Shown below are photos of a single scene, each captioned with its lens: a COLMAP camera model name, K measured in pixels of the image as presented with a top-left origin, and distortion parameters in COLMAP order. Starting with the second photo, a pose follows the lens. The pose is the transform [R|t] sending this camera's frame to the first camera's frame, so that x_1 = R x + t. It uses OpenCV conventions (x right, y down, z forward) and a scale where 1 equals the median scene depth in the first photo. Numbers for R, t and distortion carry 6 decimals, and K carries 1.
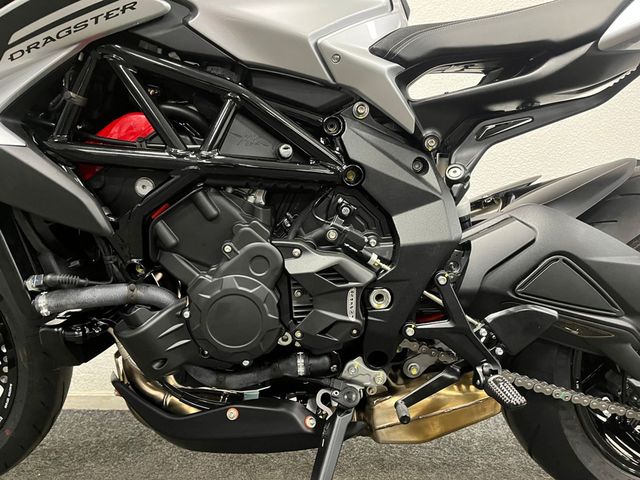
lens RADIAL K [[486.9, 0, 320.0], [0, 486.9, 240.0], [0, 0, 1]] dist [0.008488, 0.000628]
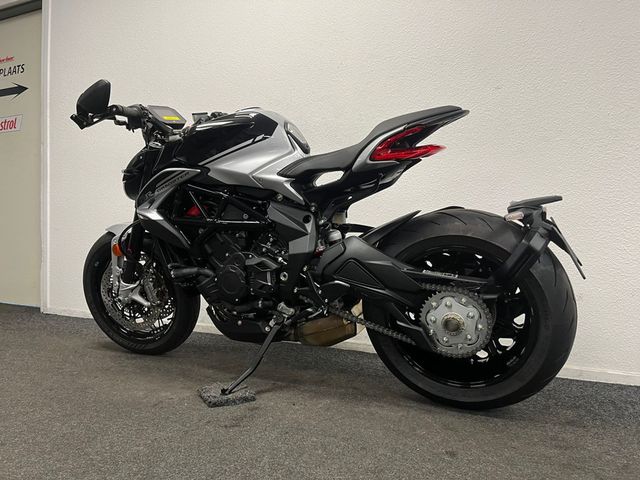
lens RADIAL K [[486.9, 0, 320.0], [0, 486.9, 240.0], [0, 0, 1]] dist [0.008488, 0.000628]
pose [[0.899049, 0.000236, -0.437848, 1.389512], [-0.004137, 0.999960, -0.007957, -0.042266], [0.437829, 0.008965, 0.899014, -1.124116]]
